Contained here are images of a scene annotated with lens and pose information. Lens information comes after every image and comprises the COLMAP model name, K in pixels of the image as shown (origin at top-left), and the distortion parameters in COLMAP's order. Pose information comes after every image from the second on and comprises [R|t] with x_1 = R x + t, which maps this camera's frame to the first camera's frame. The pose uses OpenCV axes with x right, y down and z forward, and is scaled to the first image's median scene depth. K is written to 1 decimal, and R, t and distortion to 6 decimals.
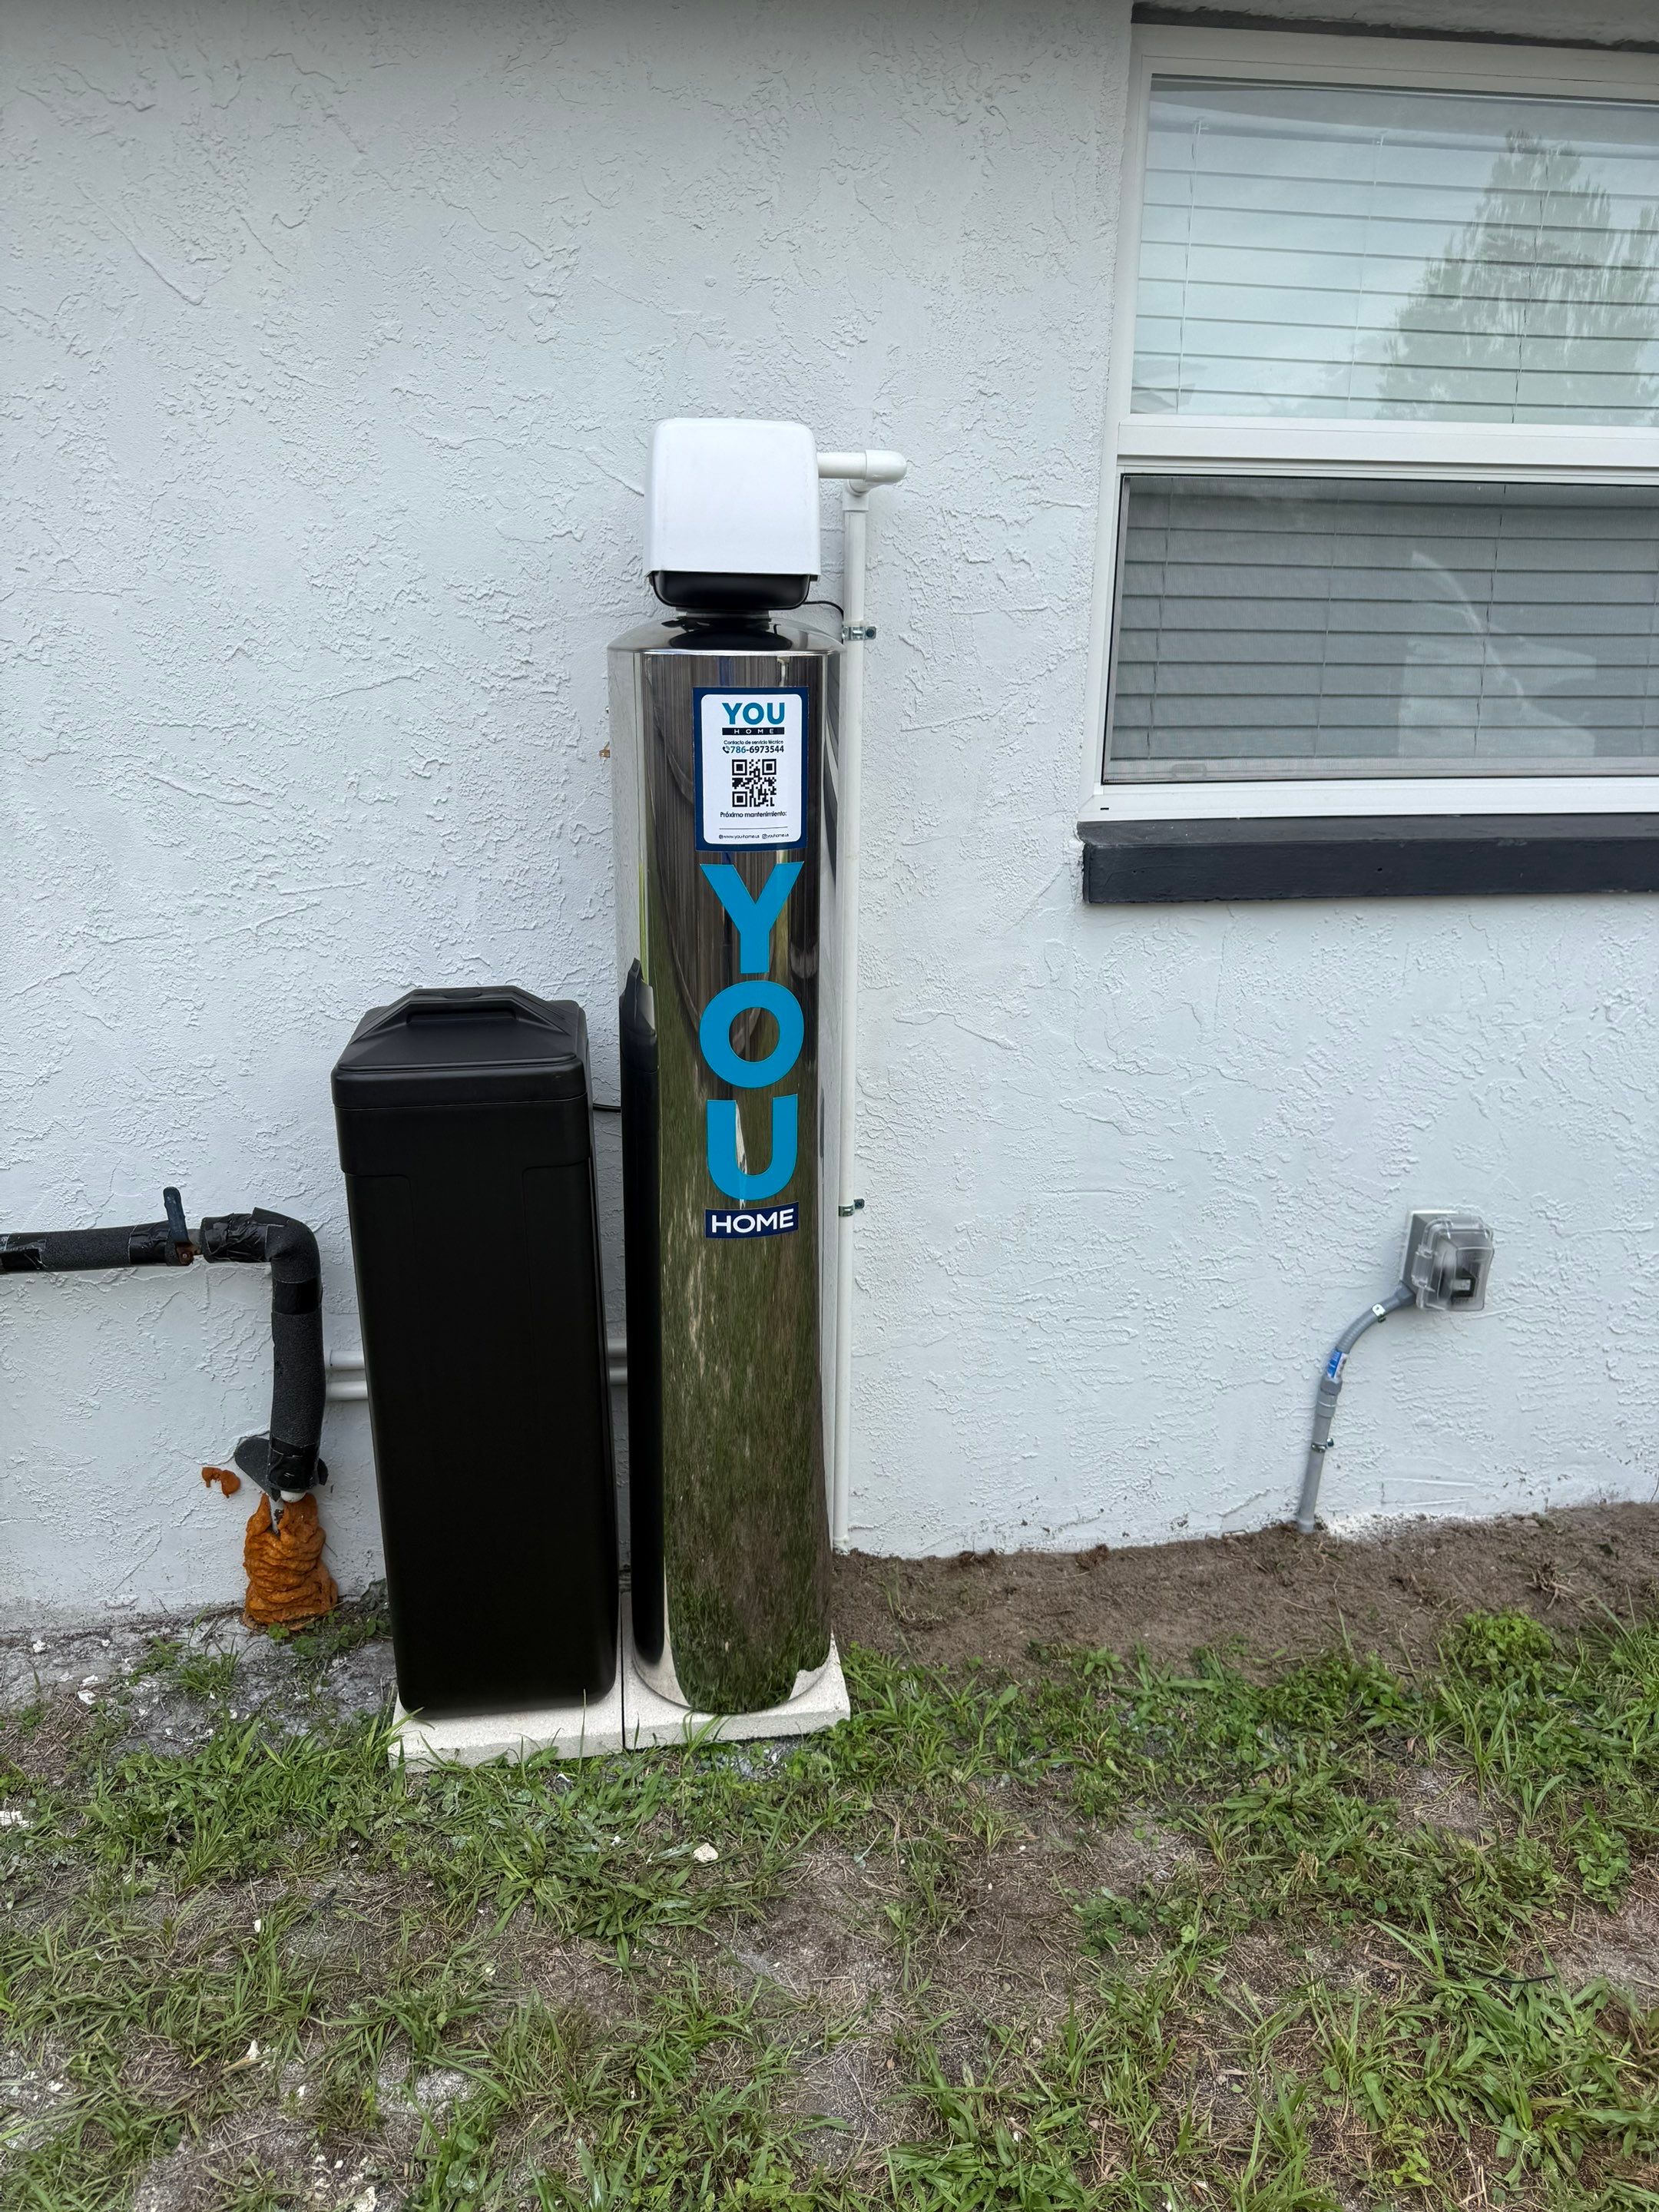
lens RADIAL K [[1596.1, 0, 825.1], [0, 1596.1, 1106.1], [0, 0, 1]] dist [0.095184, -0.172173]
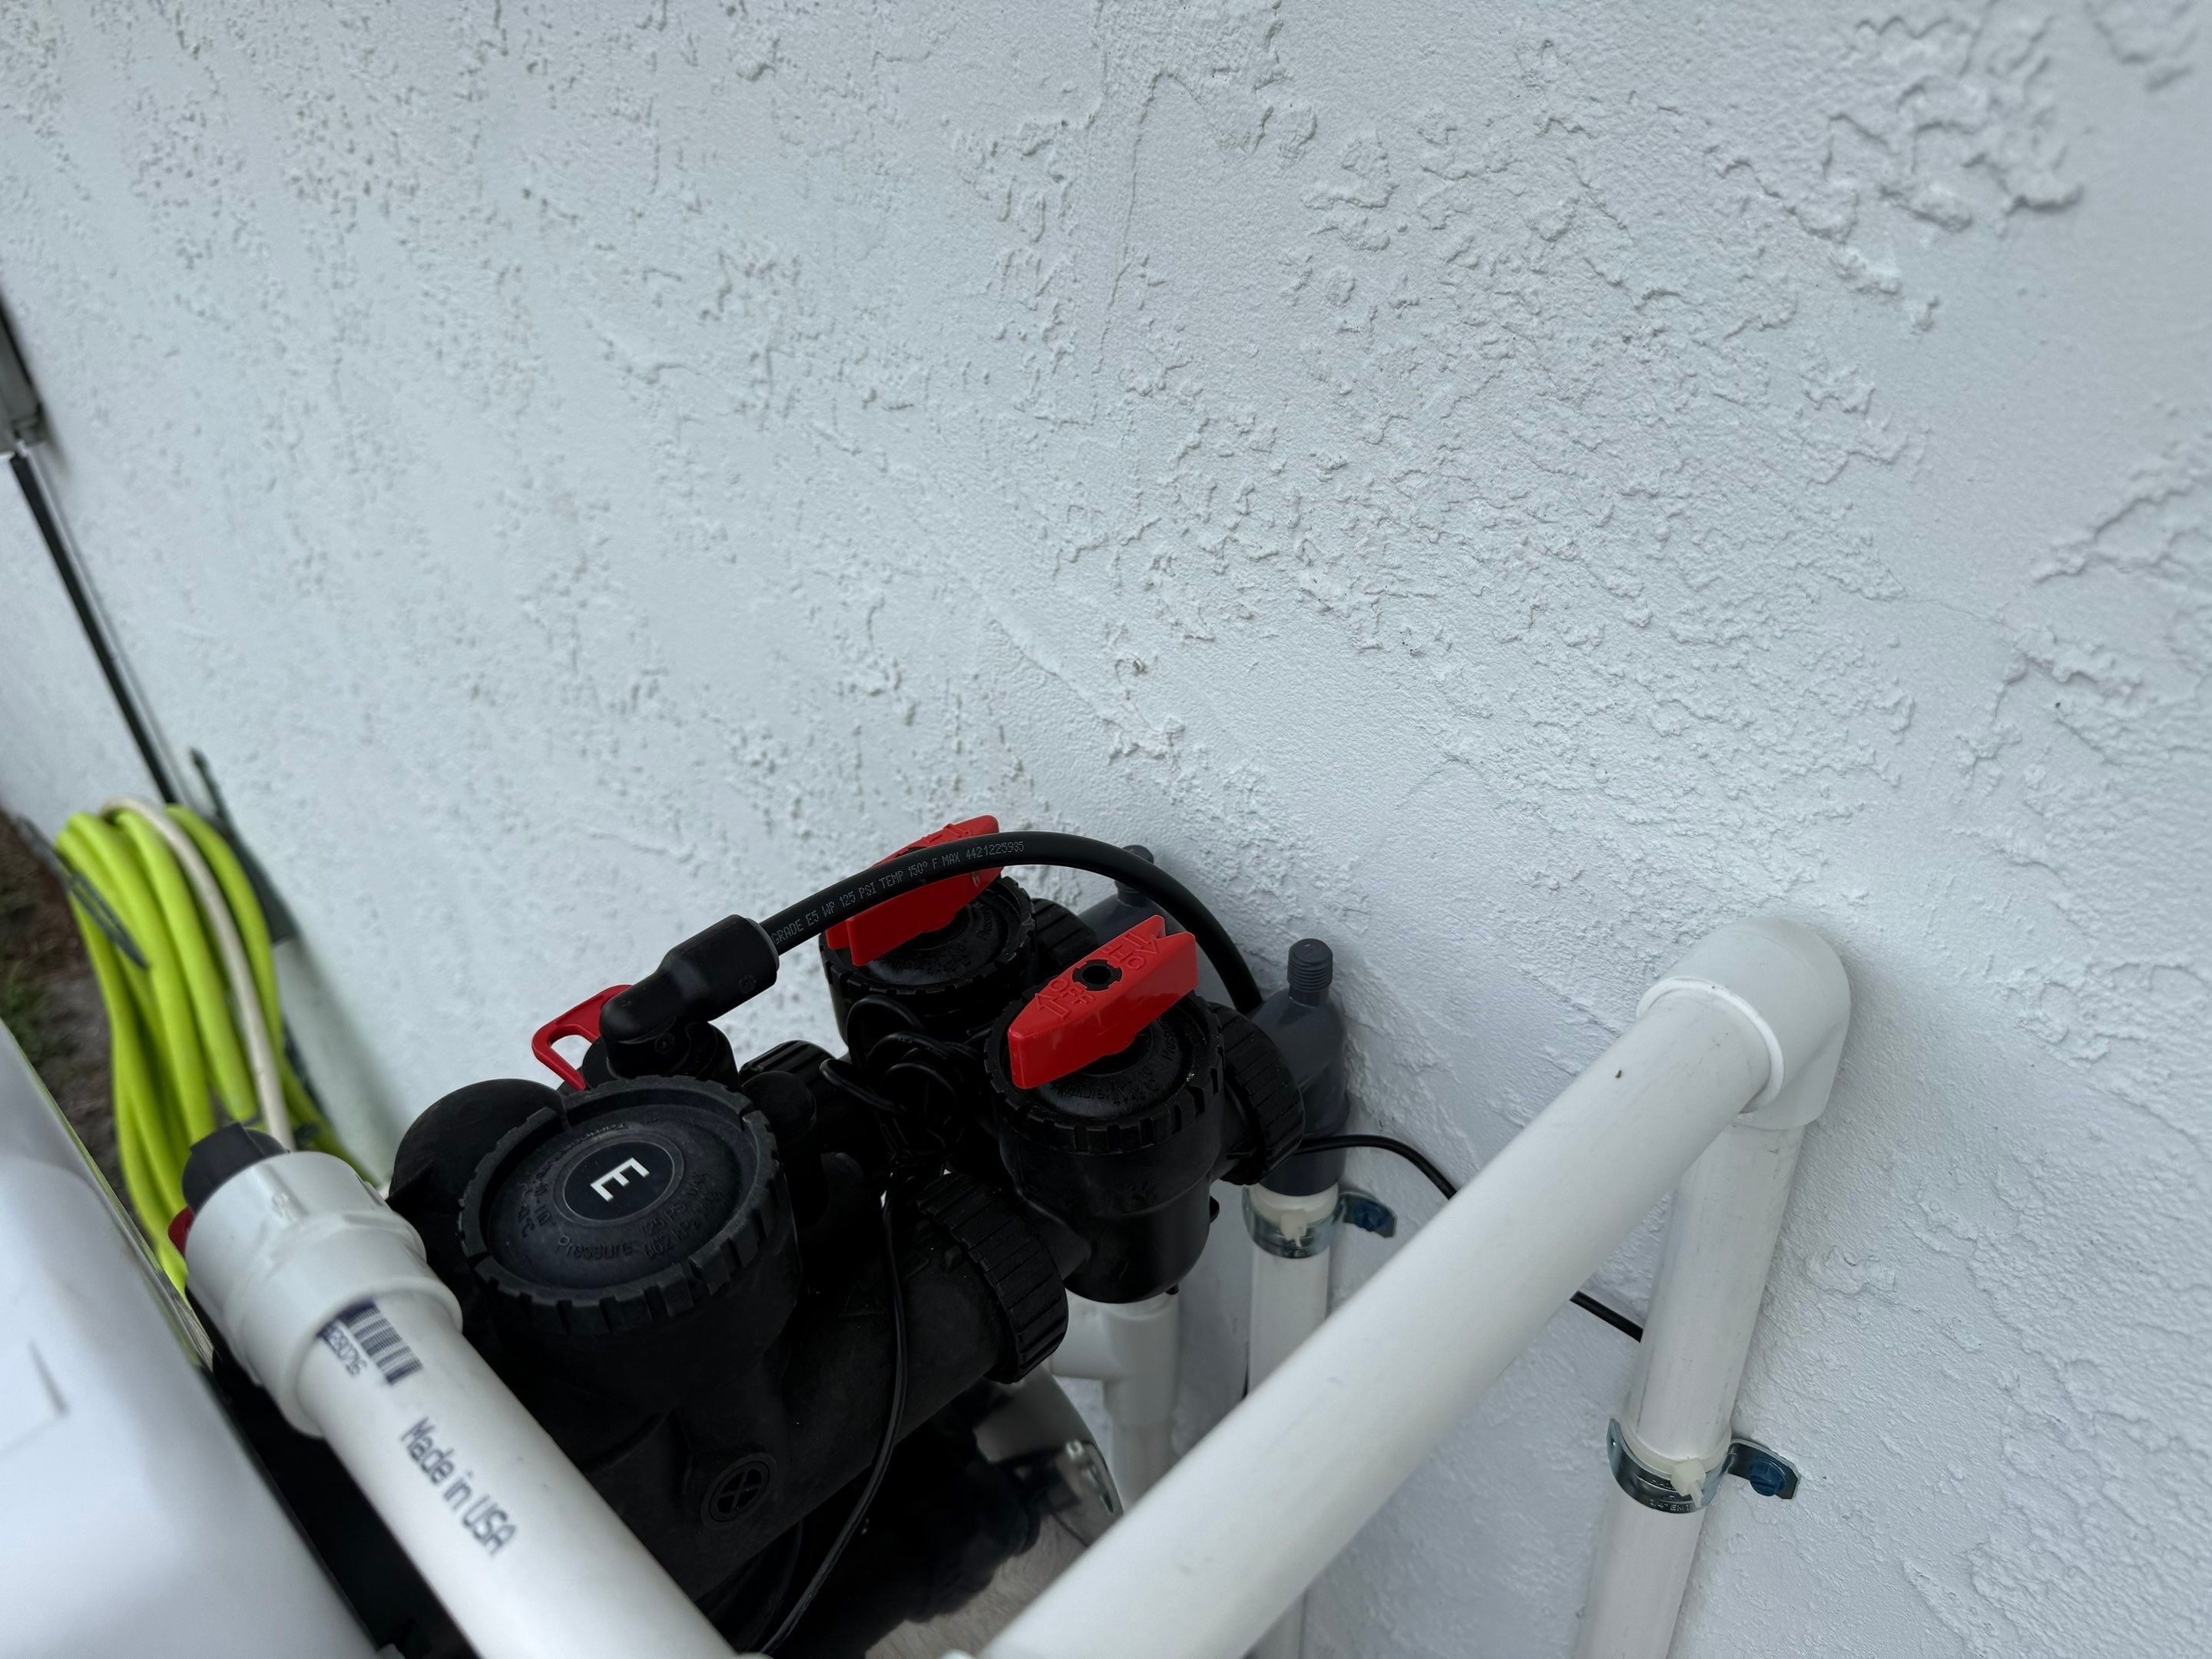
lens RADIAL K [[1639.3, 0, 1070.6], [0, 1639.3, 890.0], [0, 0, 1]] dist [0.001539, -0.027446]
pose [[0.592101, 0.430333, -0.681344, 0.082499], [-0.187505, 0.895846, 0.402866, -0.404836], [0.783746, -0.110782, 0.611122, 0.740788]]
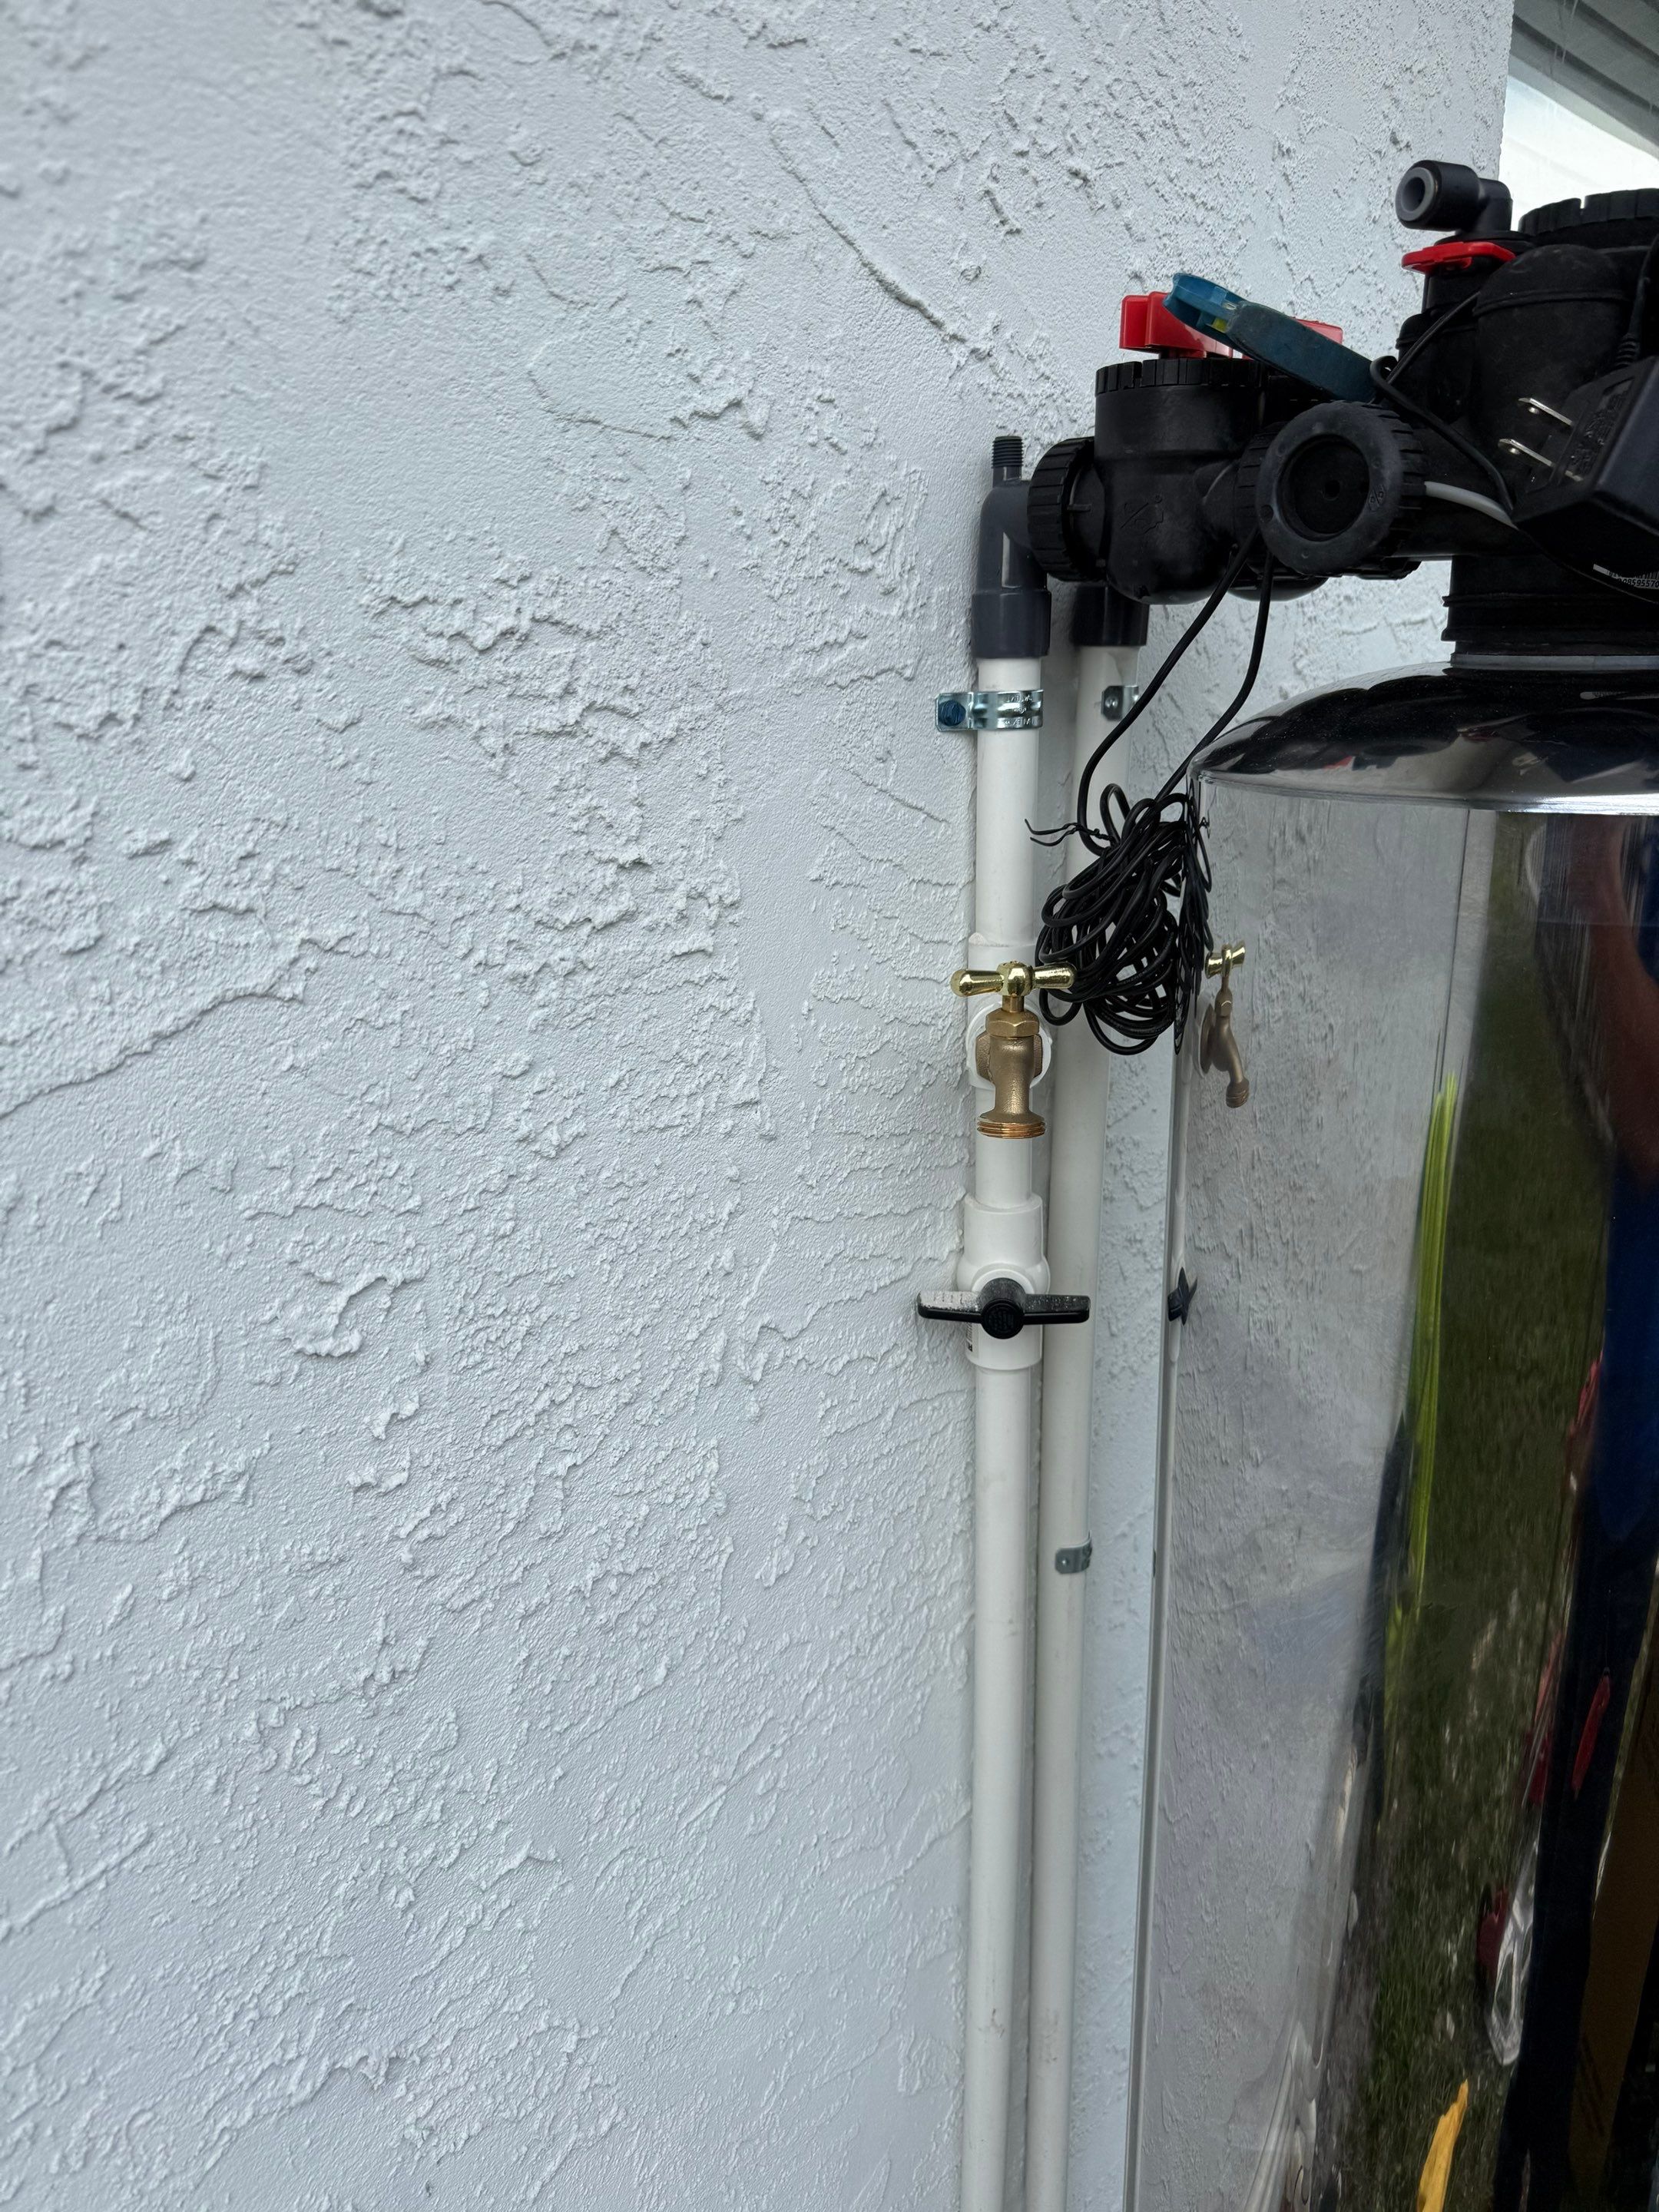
lens RADIAL K [[1585.9, 0, 830.0], [0, 1585.9, 1110.9], [0, 0, 1]] dist [0.006272, -0.005114]
pose [[0.766238, -0.219405, 0.603938, -0.305156], [0.225054, 0.972000, 0.067585, -0.221505], [-0.601856, 0.084132, 0.794161, 0.689972]]
